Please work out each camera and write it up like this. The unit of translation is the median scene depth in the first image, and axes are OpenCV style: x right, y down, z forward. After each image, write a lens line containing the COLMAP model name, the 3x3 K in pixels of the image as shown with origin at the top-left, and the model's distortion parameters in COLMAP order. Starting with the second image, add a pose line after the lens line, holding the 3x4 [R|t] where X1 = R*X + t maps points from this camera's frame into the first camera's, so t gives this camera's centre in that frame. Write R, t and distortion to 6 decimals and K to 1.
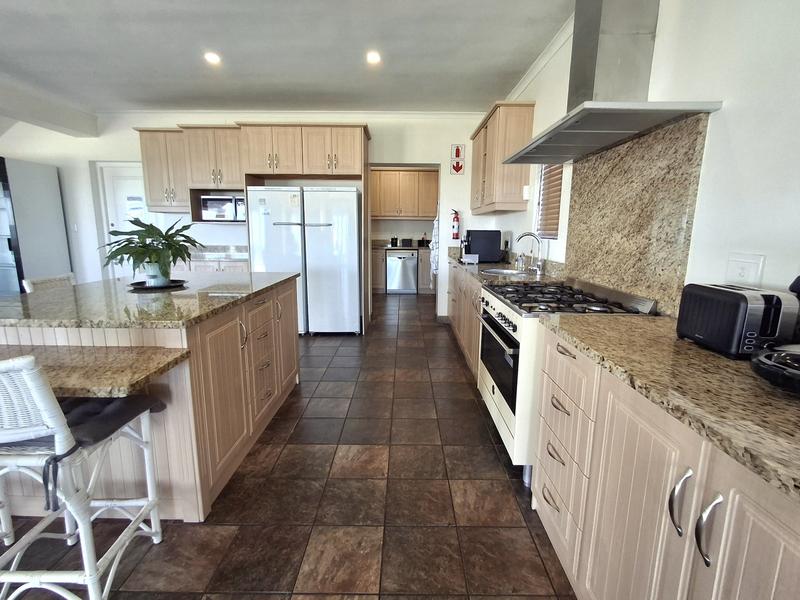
lens RADIAL K [[369.5, 0, 405.2], [0, 369.5, 292.9], [0, 0, 1]] dist [-0.004012, 0.001994]
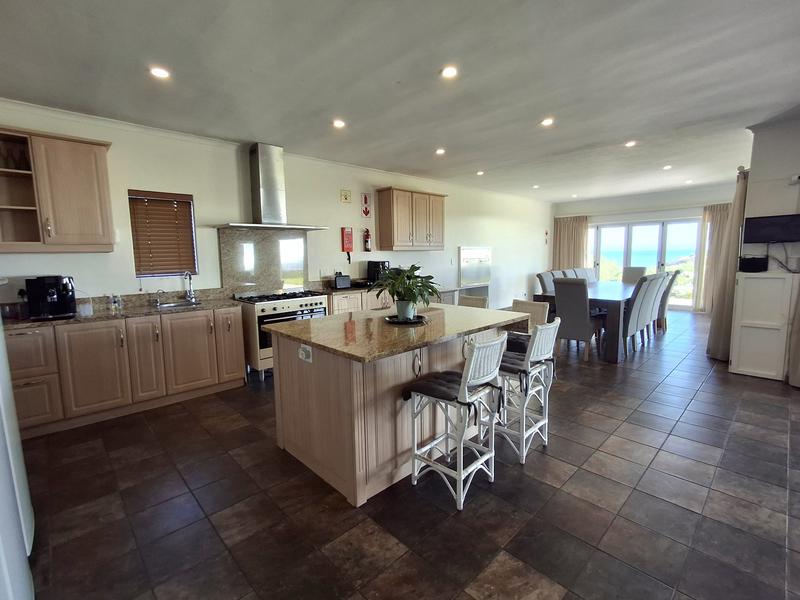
lens RADIAL K [[369.5, 0, 407.0], [0, 369.5, 295.3], [0, 0, 1]] dist [-0.004012, 0.001994]
pose [[-0.698633, -0.077250, 0.711298, -0.811053], [0.132726, 0.962906, 0.234938, -0.199674], [-0.703062, 0.258544, -0.662465, 0.941168]]
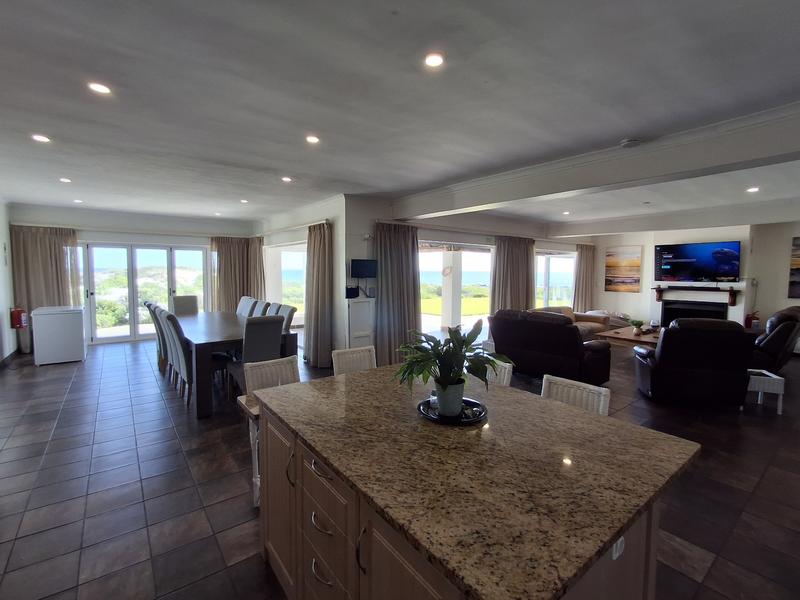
lens RADIAL K [[369.5, 0, 404.7], [0, 369.5, 294.6], [0, 0, 1]] dist [-0.004012, 0.001994]
pose [[-0.780633, 0.025646, -0.624463, -0.065168], [-0.122192, 0.973613, 0.192735, -0.206187], [0.612928, 0.226760, -0.756901, 0.779075]]
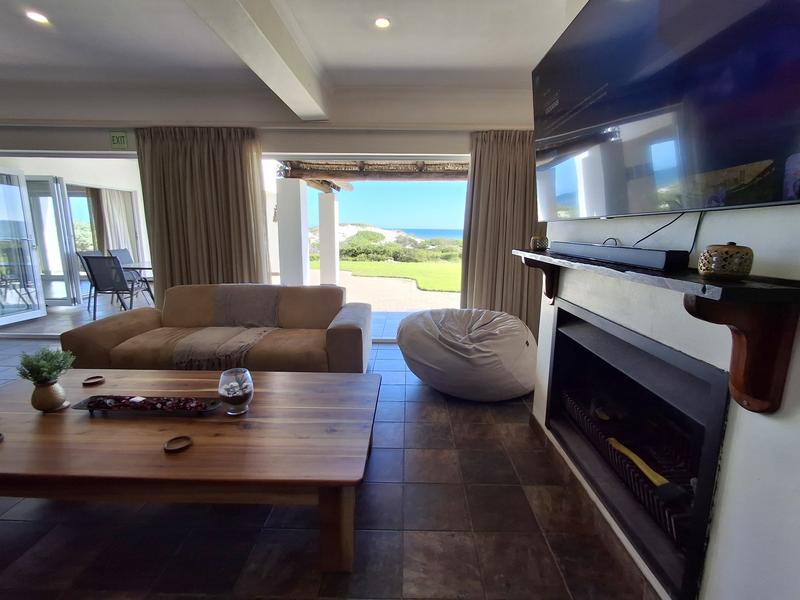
lens RADIAL K [[369.5, 0, 406.3], [0, 369.5, 292.6], [0, 0, 1]] dist [-0.004012, 0.001994]
pose [[-0.999835, -0.018152, -0.000353, -2.216160], [-0.017206, 0.941137, 0.337586, -0.134455], [-0.005796, 0.337536, -0.941295, 0.587550]]
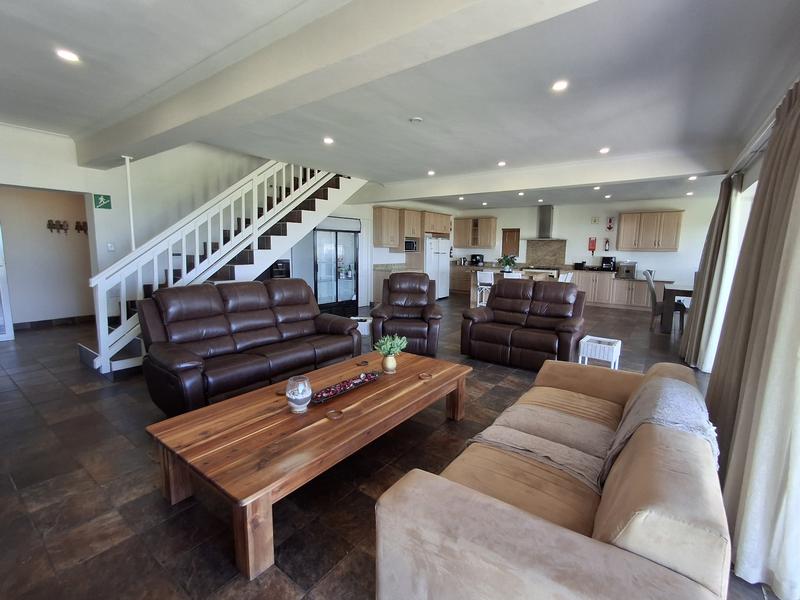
lens RADIAL K [[369.5, 0, 405.8], [0, 369.5, 289.0], [0, 0, 1]] dist [-0.004012, 0.001994]
pose [[0.578113, -0.089291, 0.811056, -2.363315], [0.130124, 0.991362, 0.016390, -0.020982], [-0.805514, 0.096062, 0.584739, -0.208721]]
